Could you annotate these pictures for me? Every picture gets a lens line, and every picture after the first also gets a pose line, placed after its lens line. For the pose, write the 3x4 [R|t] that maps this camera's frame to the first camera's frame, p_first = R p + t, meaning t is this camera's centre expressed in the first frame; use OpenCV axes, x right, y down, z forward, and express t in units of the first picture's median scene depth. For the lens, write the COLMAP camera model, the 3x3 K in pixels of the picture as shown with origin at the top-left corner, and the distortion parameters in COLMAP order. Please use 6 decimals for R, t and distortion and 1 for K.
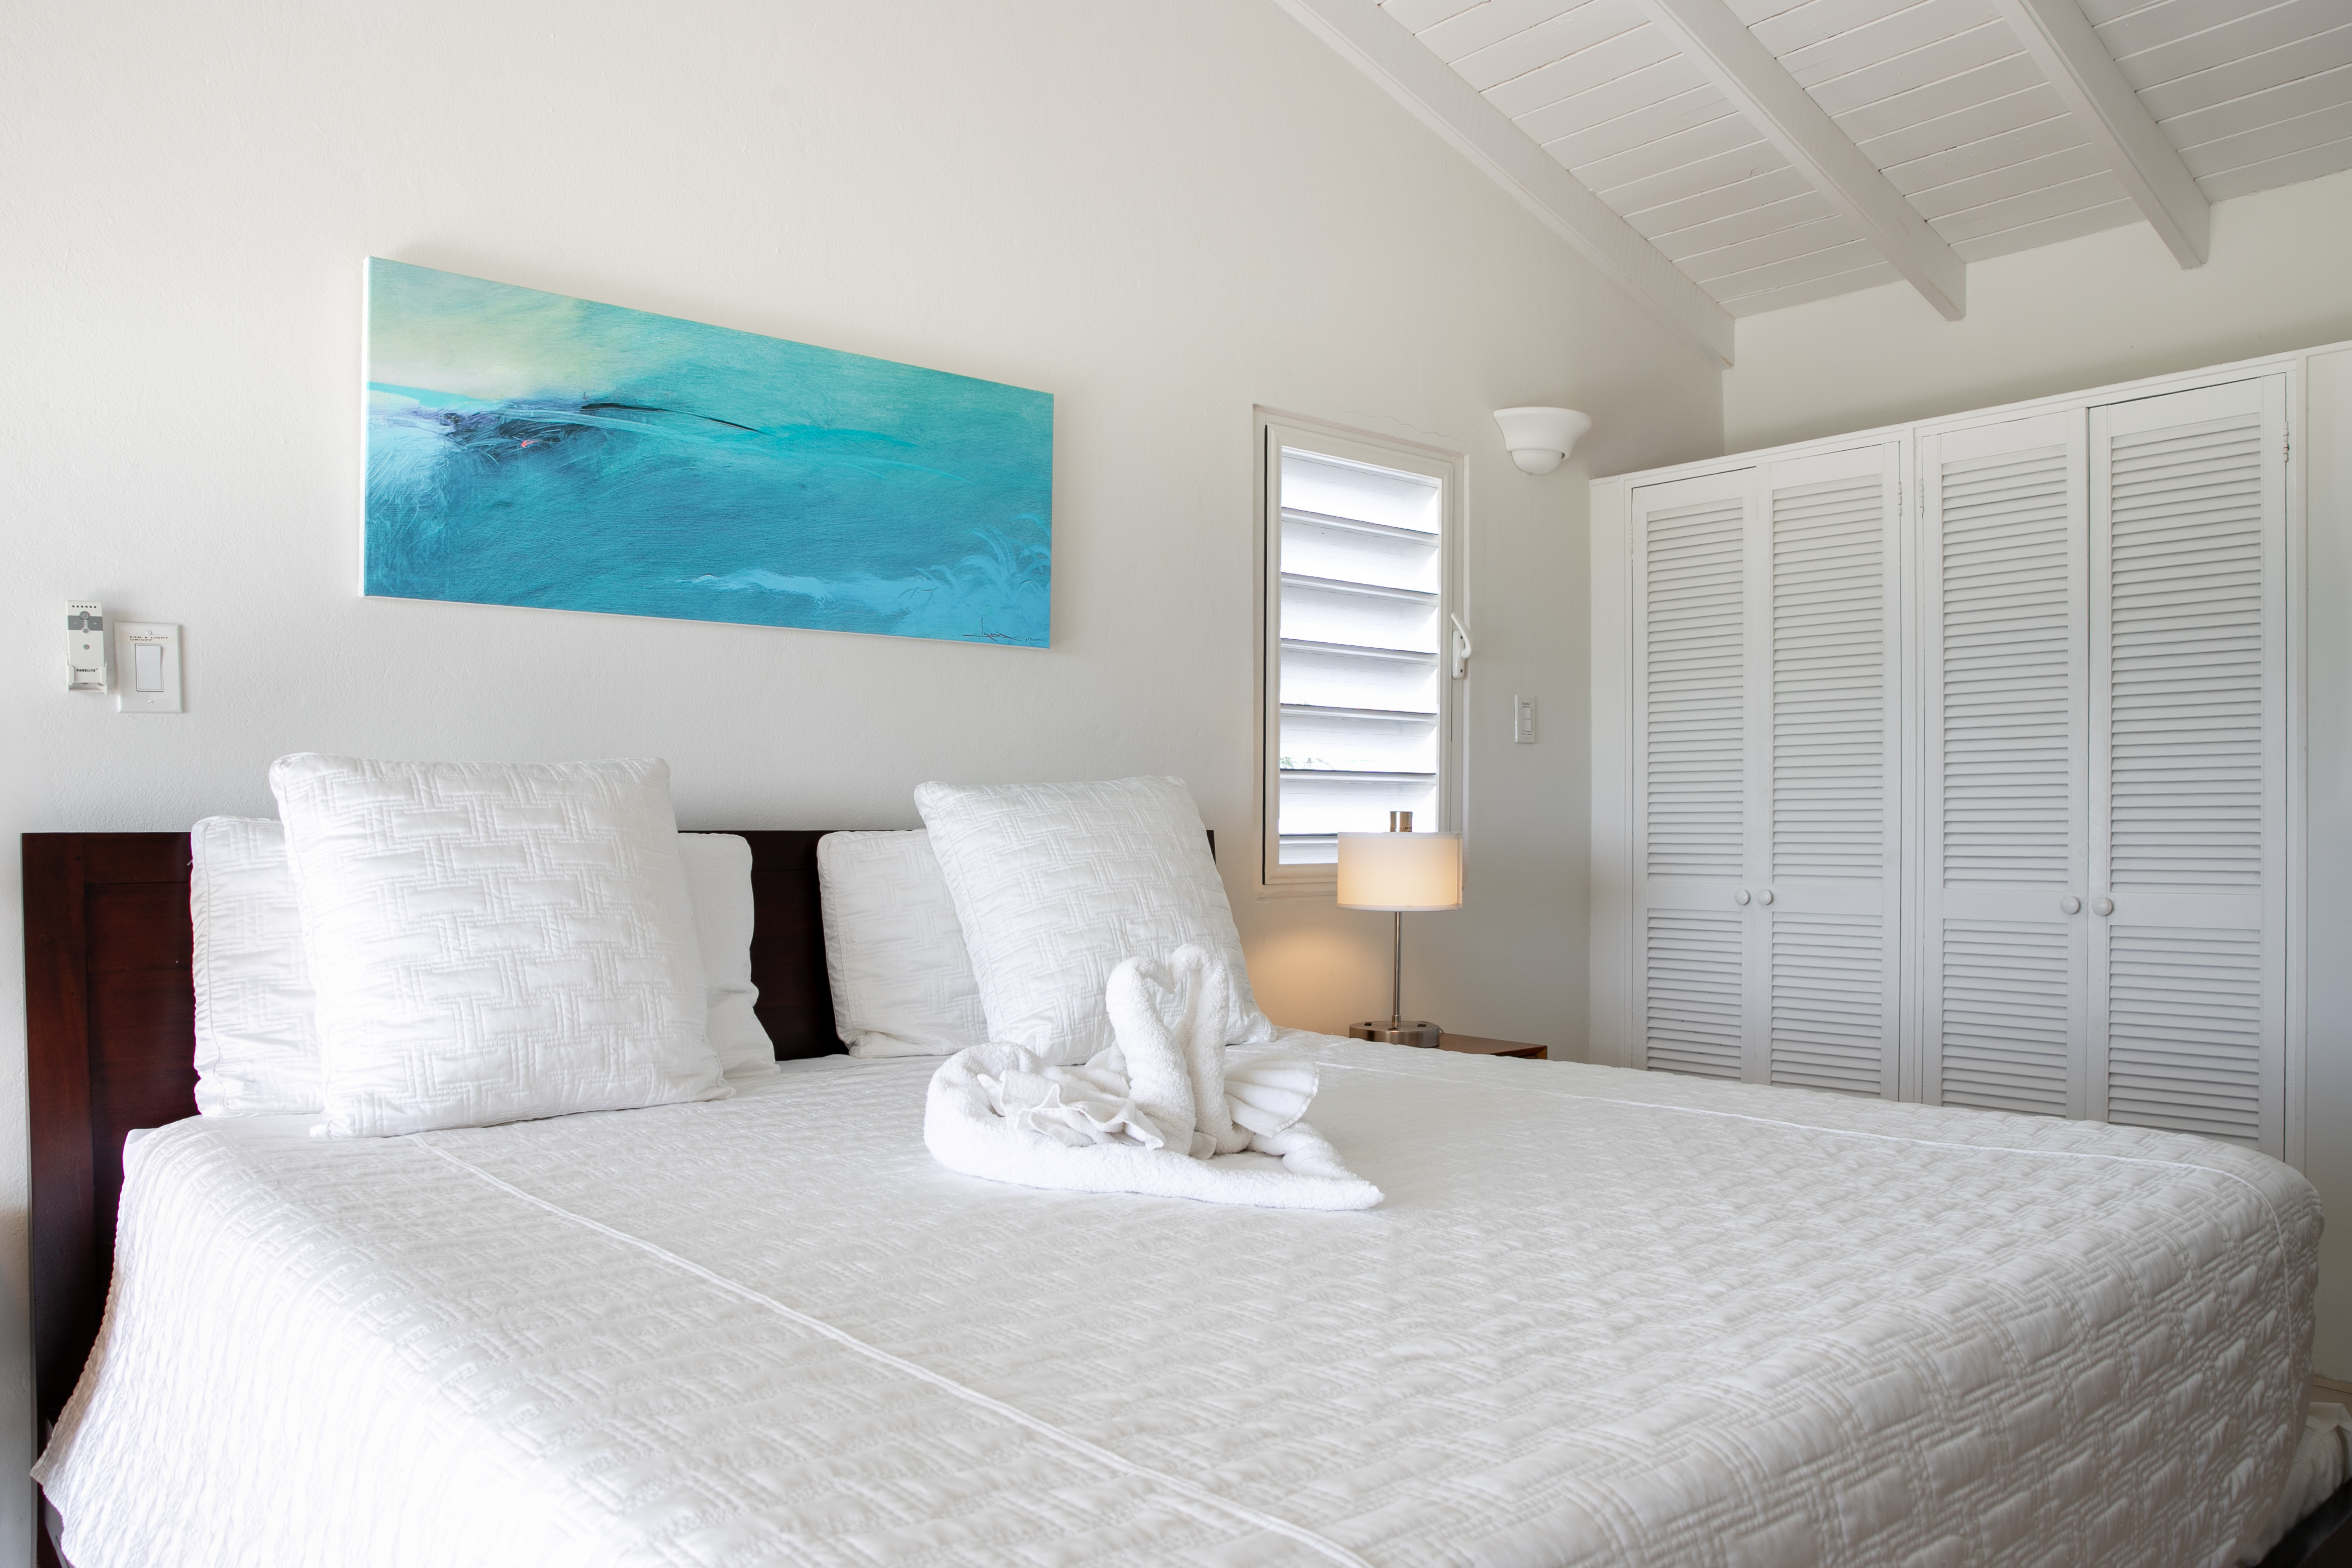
lens RADIAL K [[1756.6, 0, 1195.9], [0, 1756.6, 811.3], [0, 0, 1]] dist [-0.005459, 0.004606]
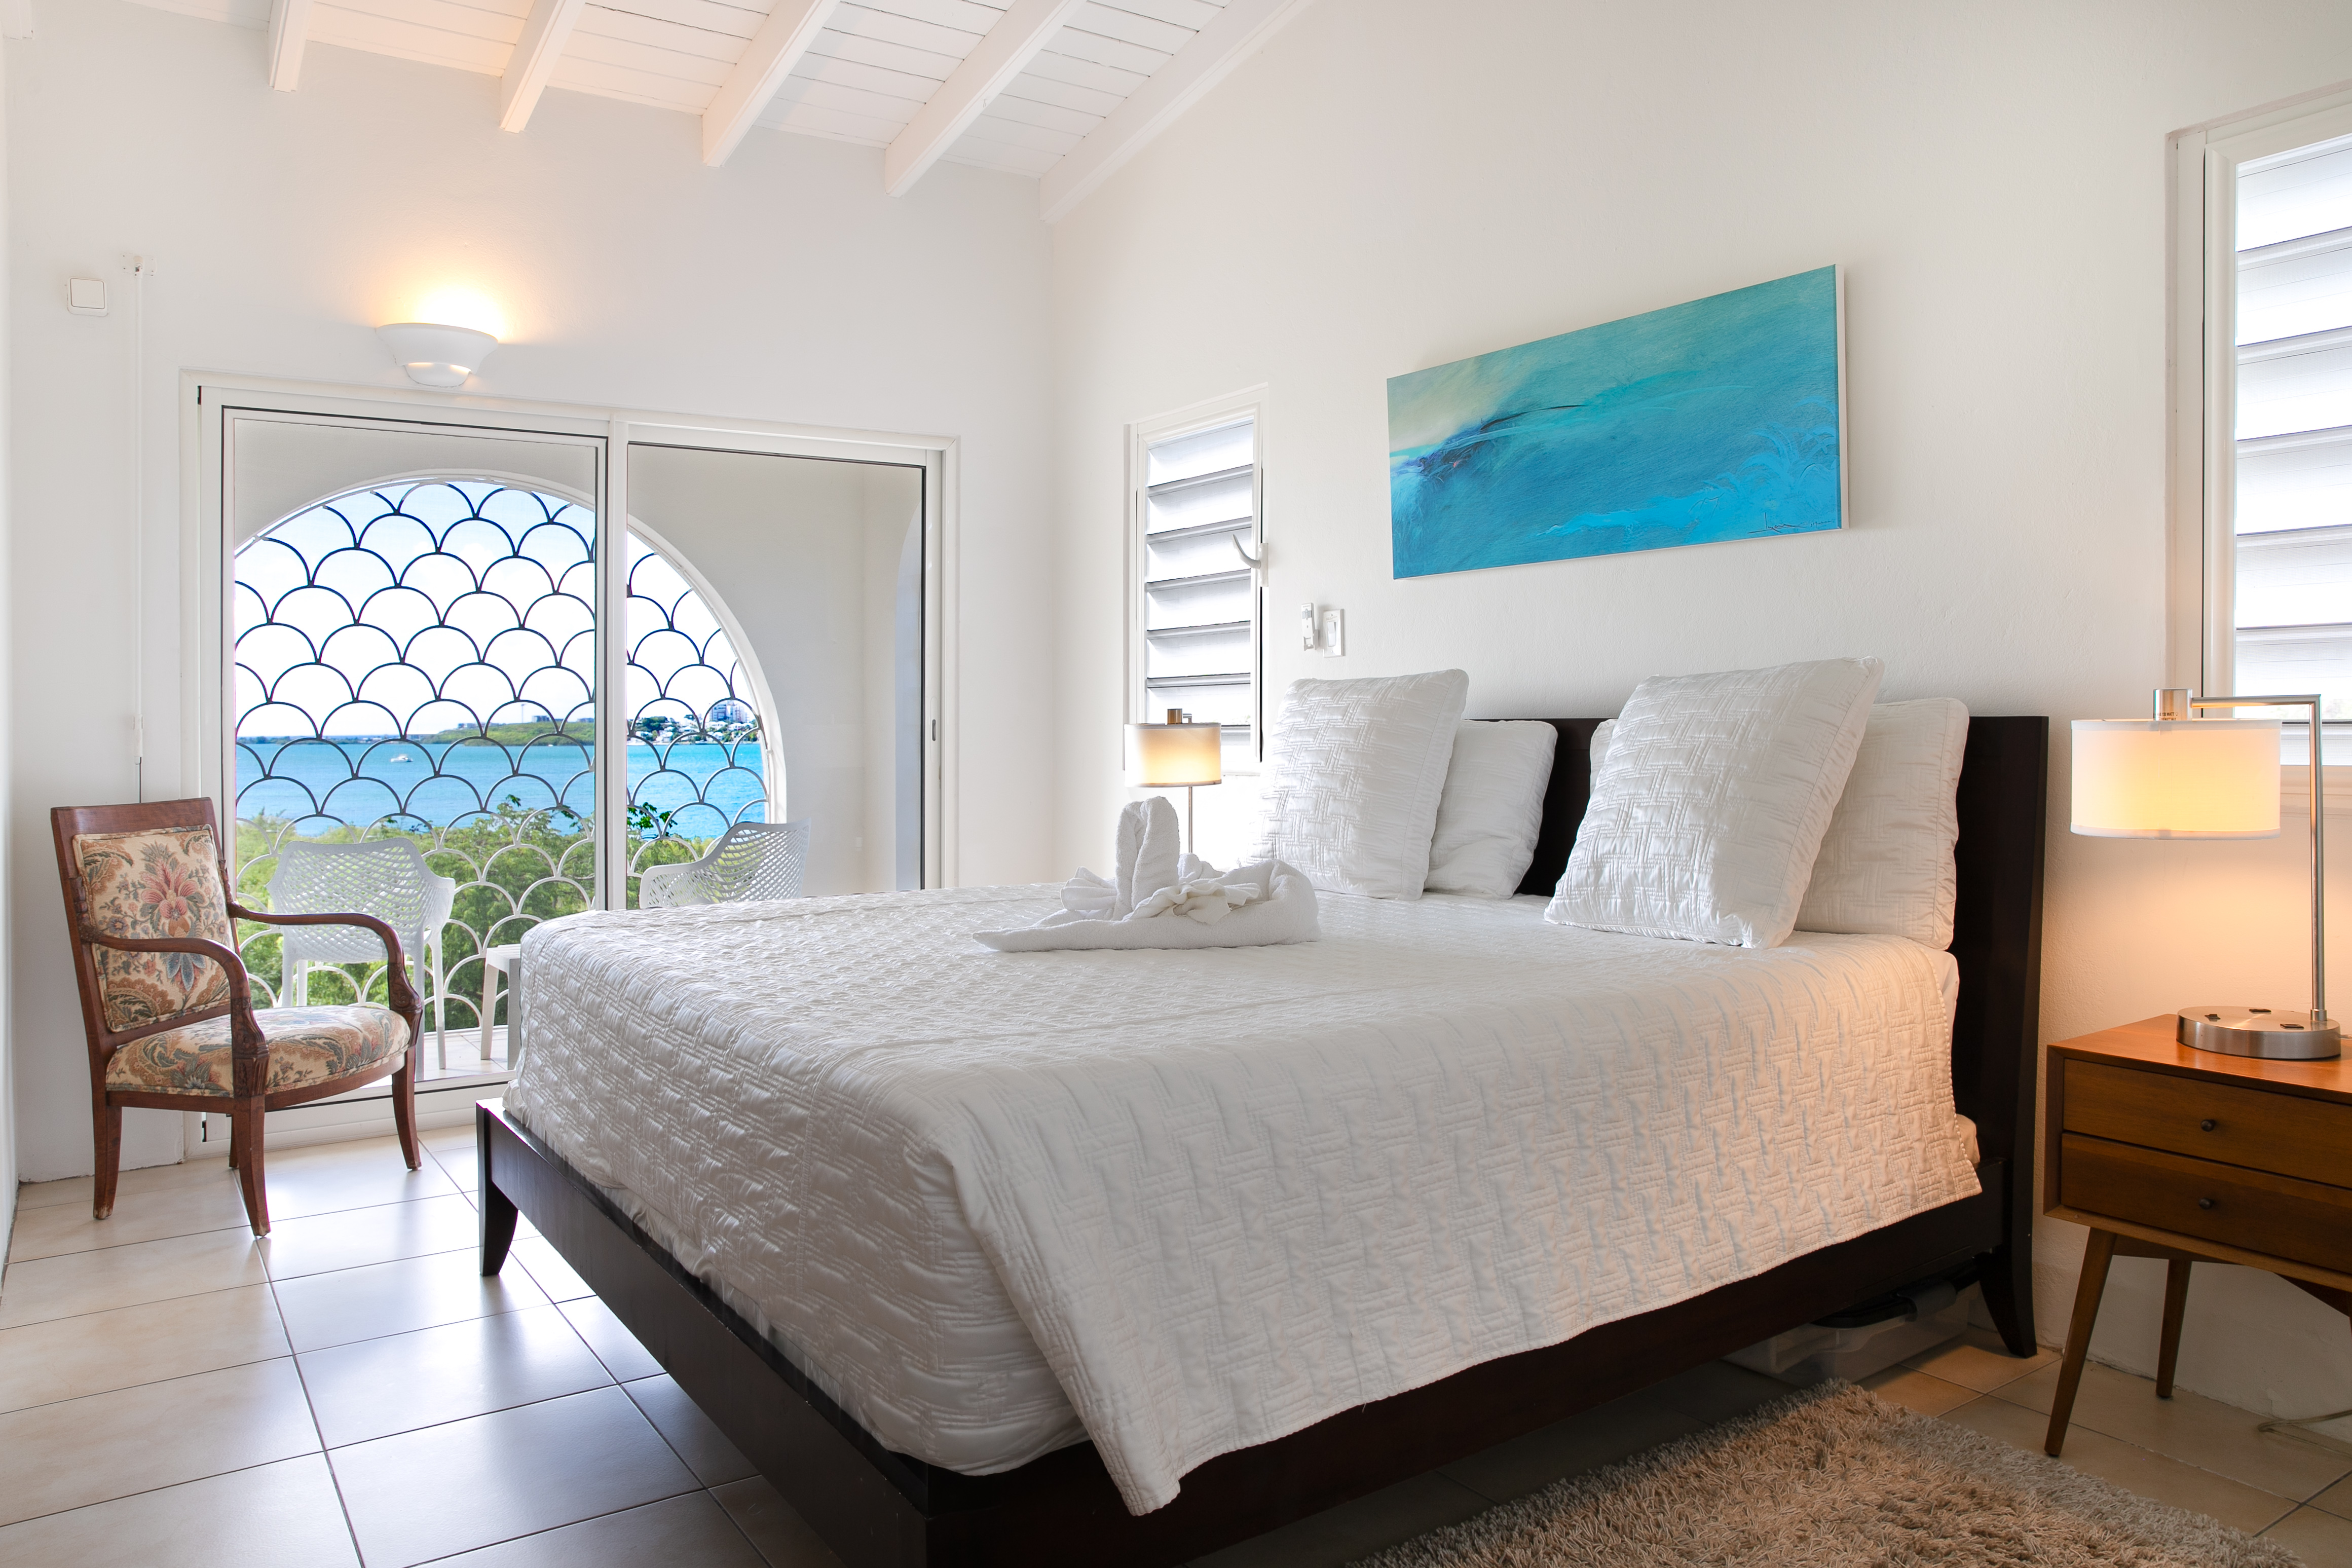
lens RADIAL K [[1756.6, 0, 1193.6], [0, 1756.6, 761.7], [0, 0, 1]] dist [-0.005459, 0.004606]
pose [[-0.122278, 0.024900, -0.992184, 1.112195], [0.018699, 0.999566, 0.022780, 0.008717], [0.992320, -0.015767, -0.122690, 0.916508]]
